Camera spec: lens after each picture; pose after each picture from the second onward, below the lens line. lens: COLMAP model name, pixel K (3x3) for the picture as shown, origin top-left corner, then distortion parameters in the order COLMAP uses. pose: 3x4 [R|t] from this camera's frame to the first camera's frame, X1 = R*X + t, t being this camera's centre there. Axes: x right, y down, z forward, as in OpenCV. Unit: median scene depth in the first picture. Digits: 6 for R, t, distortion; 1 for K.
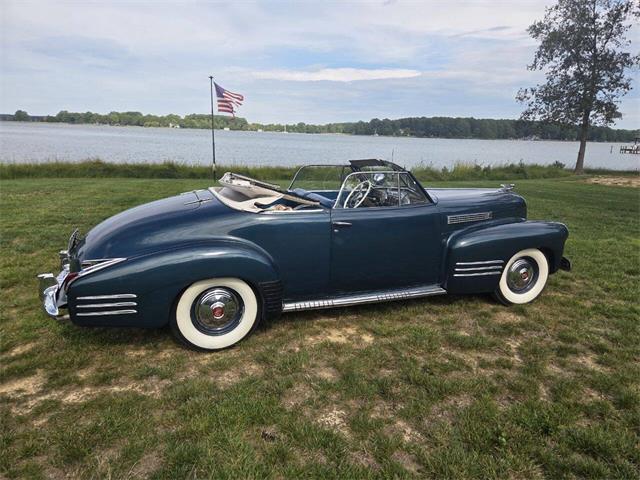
lens RADIAL K [[431.9, 0, 326.6], [0, 431.9, 243.7], [0, 0, 1]] dist [0.072357, -0.061099]
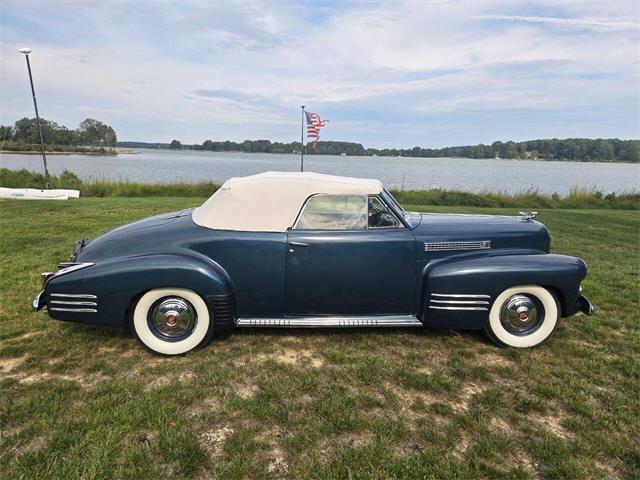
lens RADIAL K [[431.9, 0, 326.6], [0, 431.9, 243.7], [0, 0, 1]] dist [0.072357, -0.061099]
pose [[0.960122, 0.050747, -0.274938, 0.315119], [-0.065481, 0.996853, -0.044673, -0.005092], [0.271806, 0.060895, 0.960423, 0.047169]]
